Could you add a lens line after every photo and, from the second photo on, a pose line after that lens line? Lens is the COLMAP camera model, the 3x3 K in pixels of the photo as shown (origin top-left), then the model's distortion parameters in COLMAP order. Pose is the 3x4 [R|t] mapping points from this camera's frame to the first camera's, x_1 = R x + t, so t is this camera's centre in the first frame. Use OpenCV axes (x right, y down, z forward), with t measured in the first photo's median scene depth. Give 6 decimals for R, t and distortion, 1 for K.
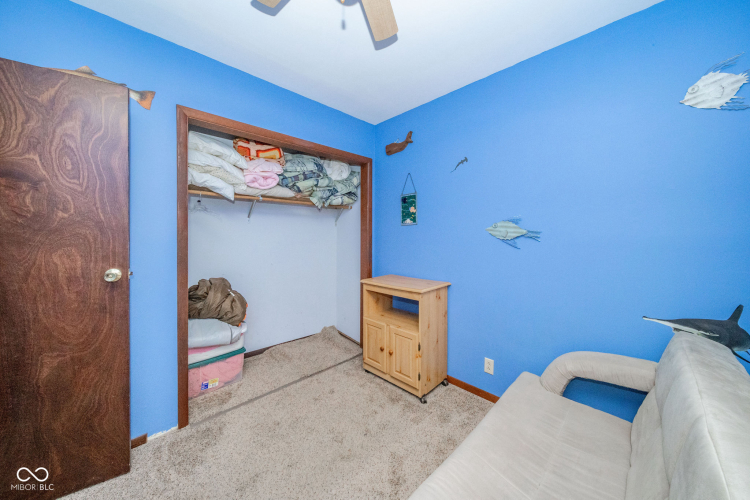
lens RADIAL K [[267.0, 0, 374.9], [0, 267.0, 243.2], [0, 0, 1]] dist [-0.000325, -0.000008]
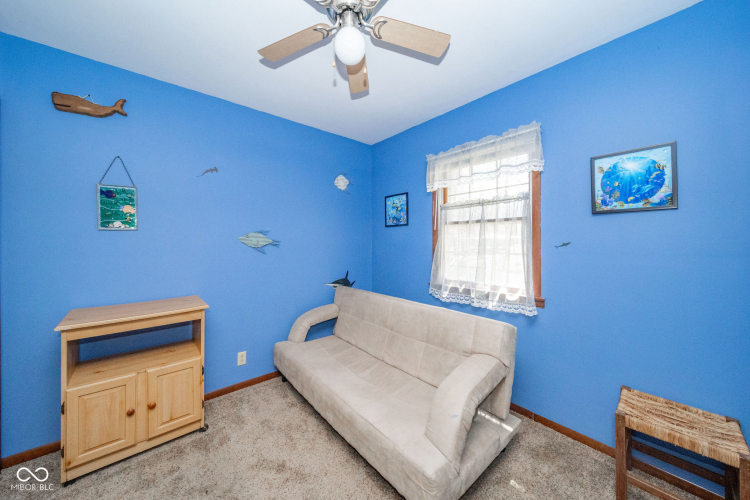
lens RADIAL K [[273.6, 0, 372.4], [0, 273.6, 249.0], [0, 0, 1]] dist [0.000799, -0.000006]
pose [[0.041316, -0.031461, 0.998651, -0.702304], [0.029535, 0.999106, 0.030253, -0.026180], [-0.998709, 0.028245, 0.042208, 0.380183]]
